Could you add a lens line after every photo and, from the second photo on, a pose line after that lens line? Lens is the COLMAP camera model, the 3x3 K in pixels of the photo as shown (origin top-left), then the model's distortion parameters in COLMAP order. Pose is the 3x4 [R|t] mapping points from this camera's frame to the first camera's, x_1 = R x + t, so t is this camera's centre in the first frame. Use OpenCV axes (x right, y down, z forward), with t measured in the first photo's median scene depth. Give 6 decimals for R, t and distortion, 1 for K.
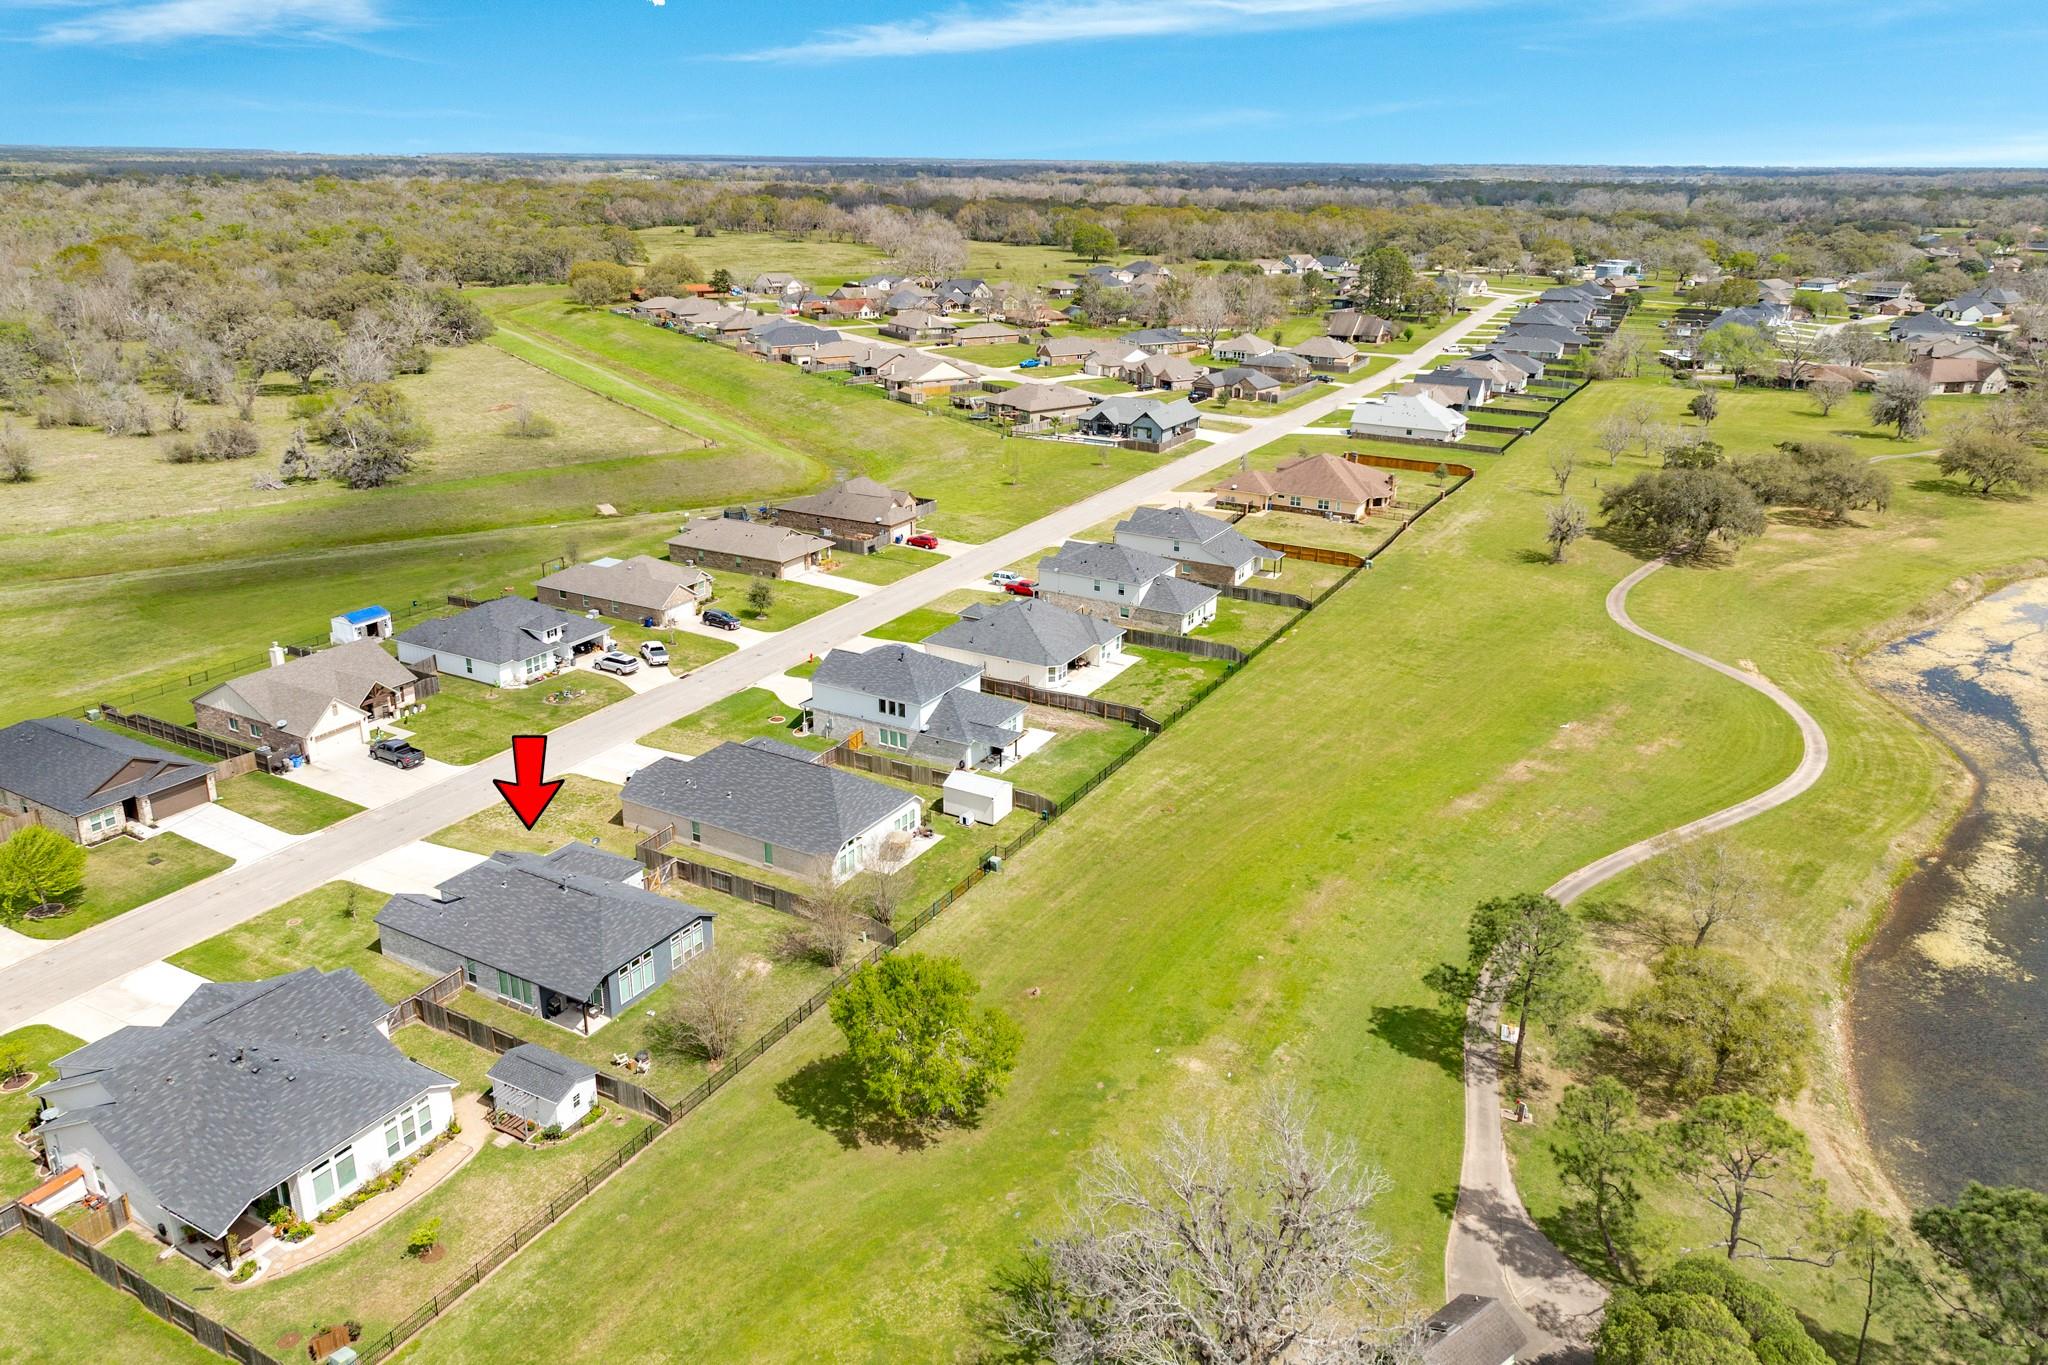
lens RADIAL K [[1435.0, 0, 1030.2], [0, 1435.0, 686.6], [0, 0, 1]] dist [0.003839, 0.003437]
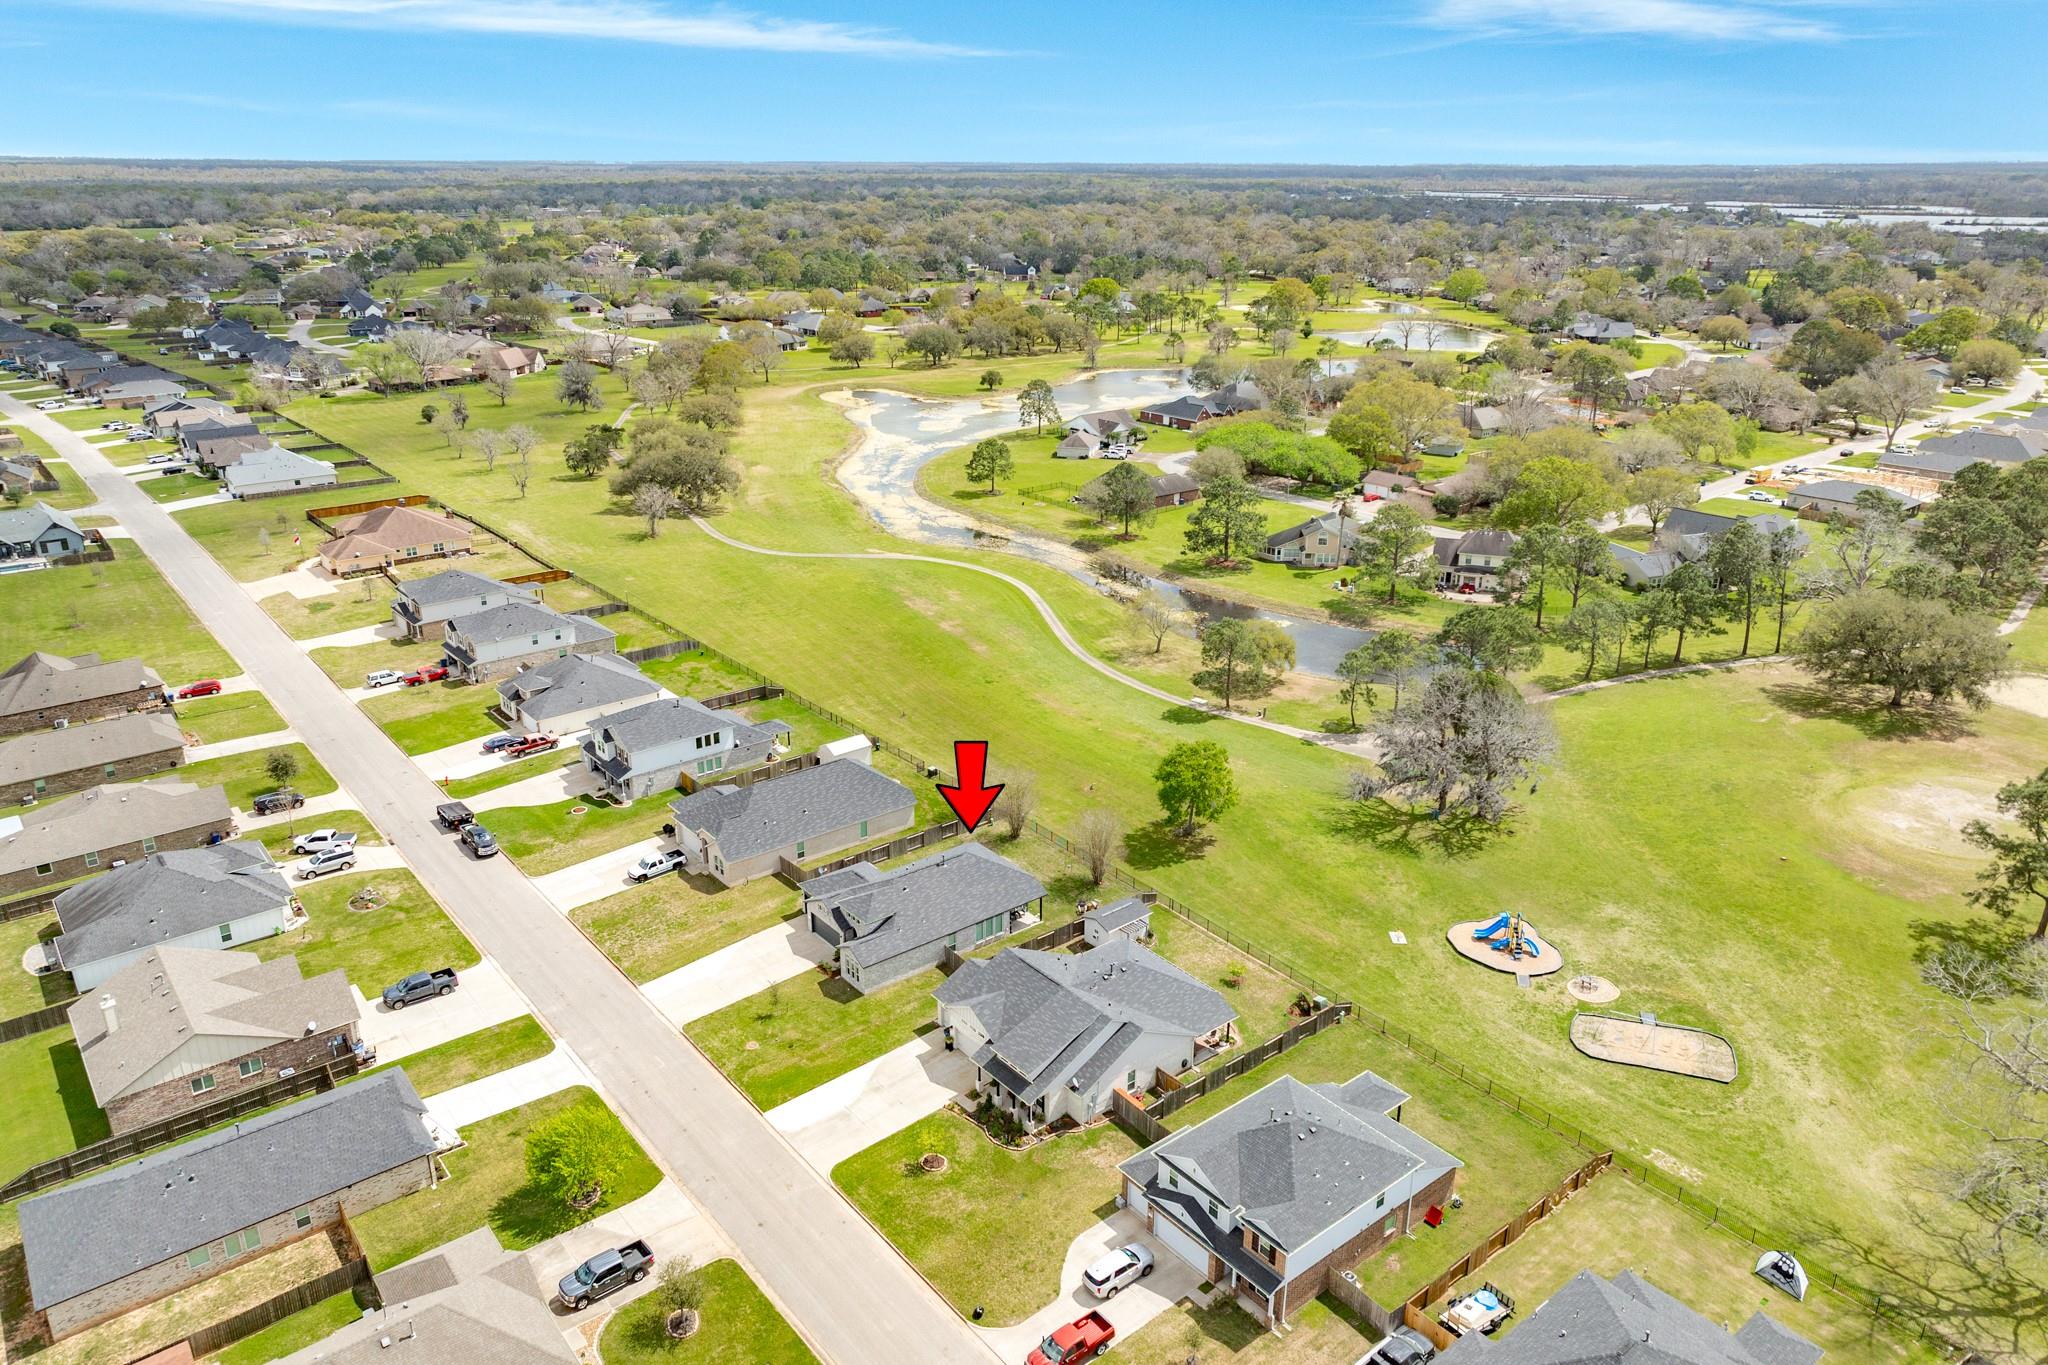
lens RADIAL K [[1392.3, 0, 1024.0], [0, 1392.3, 682.5], [0, 0, 1]] dist [0.012232, 0.003585]
pose [[0.366475, -0.337276, 0.867145, -0.994492], [0.323965, 0.919921, 0.220888, -0.201865], [-0.872206, 0.199974, 0.446394, 0.232662]]
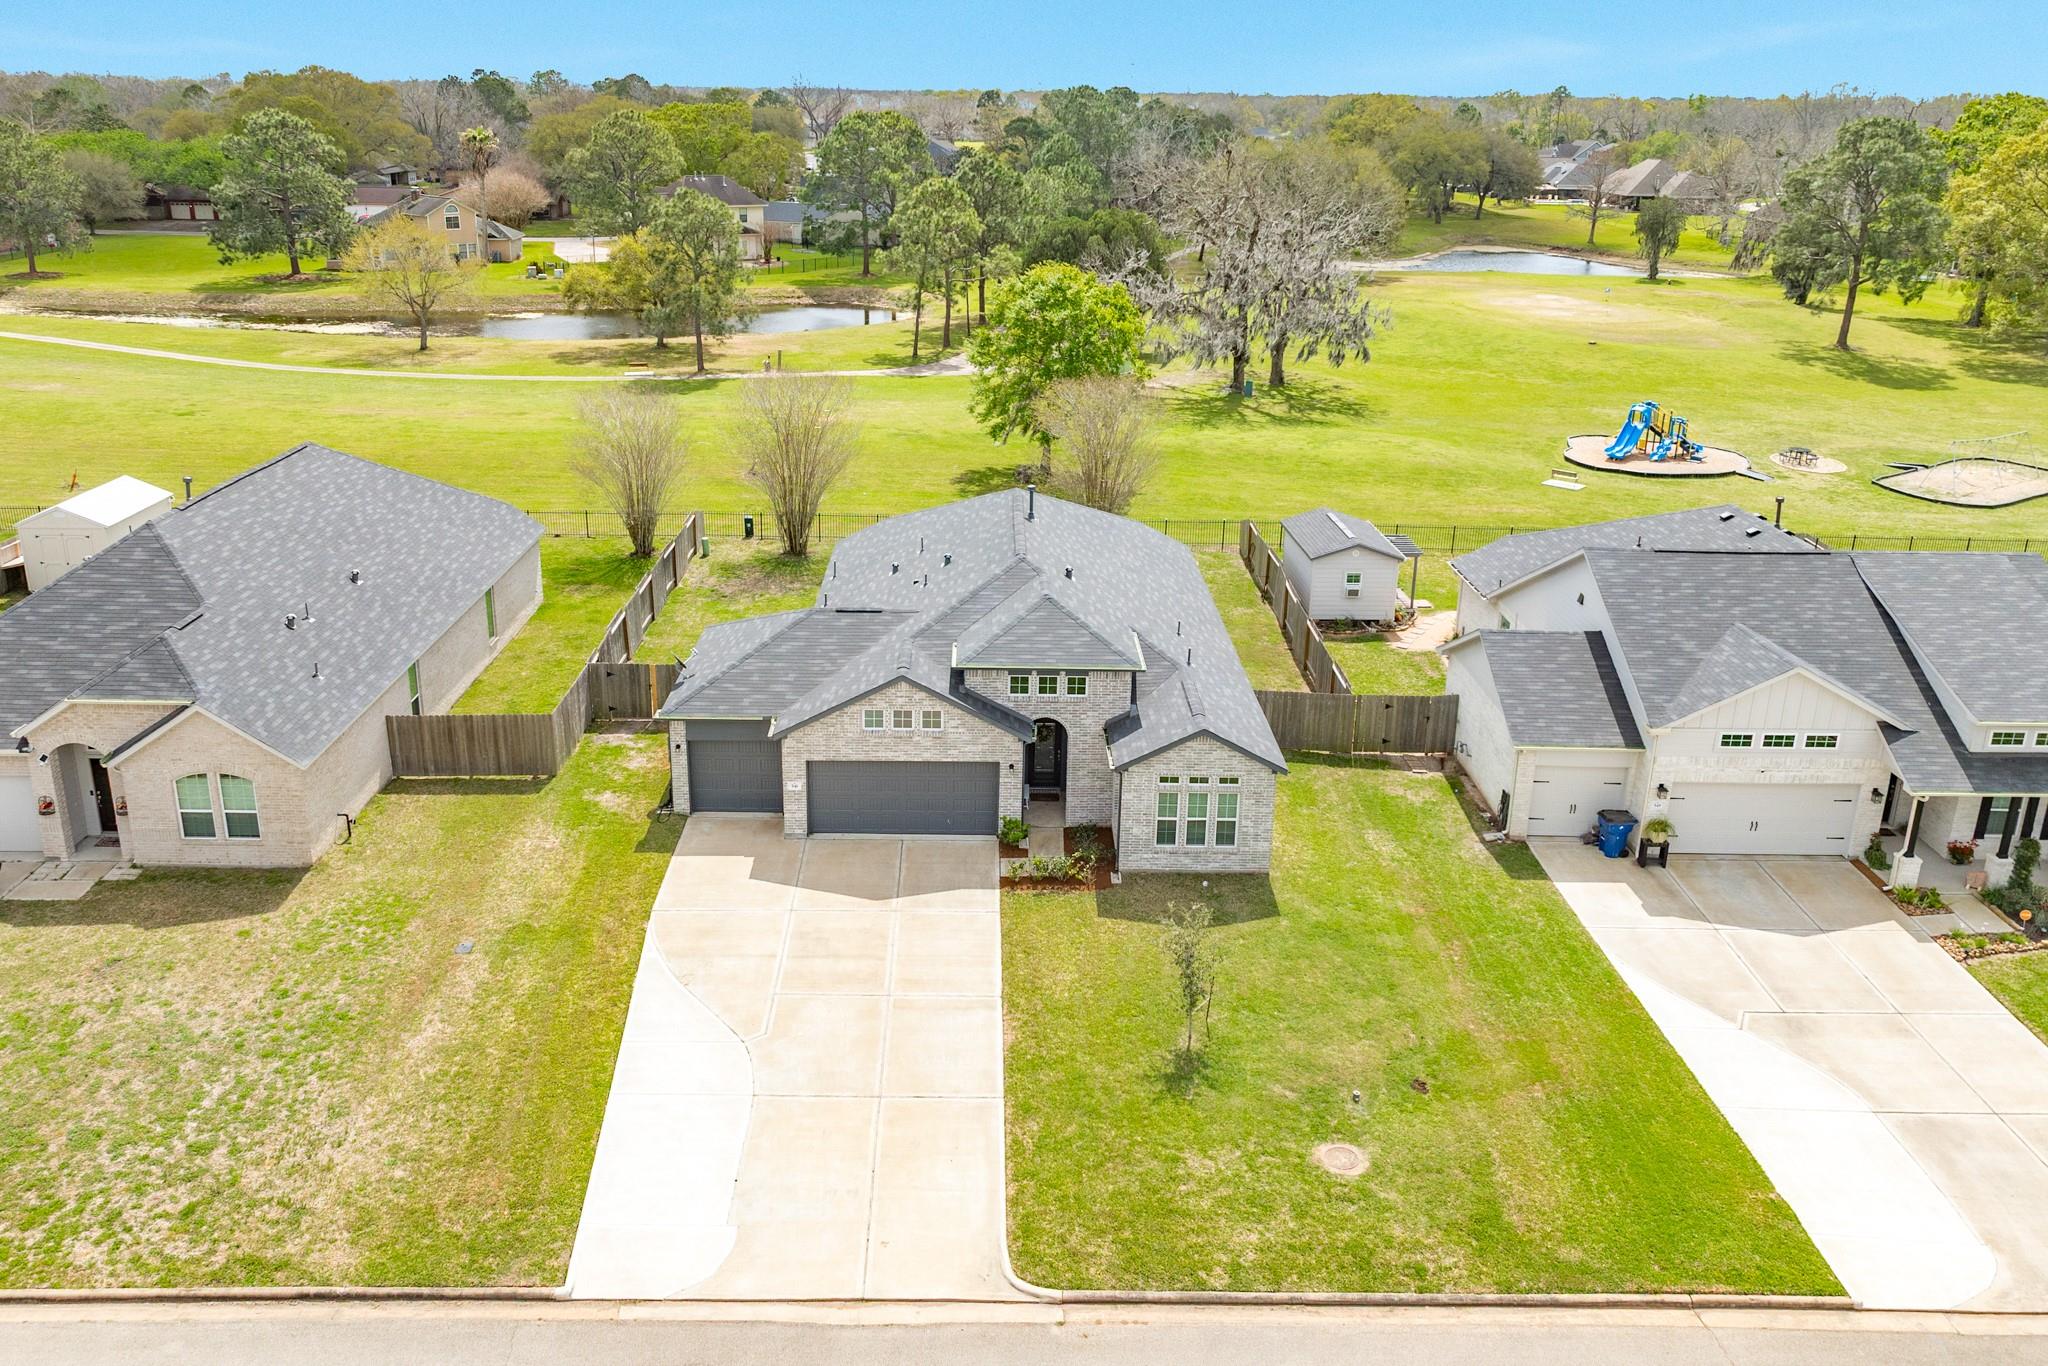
lens RADIAL K [[1507.2, 0, 995.1], [0, 1507.2, 681.2], [0, 0, 1]] dist [0.004129, 0.001260]
pose [[-0.499151, -0.306935, 0.810333, -0.530988], [0.283030, 0.826120, 0.487257, -0.041714], [-0.818989, 0.472564, -0.325487, 0.865441]]
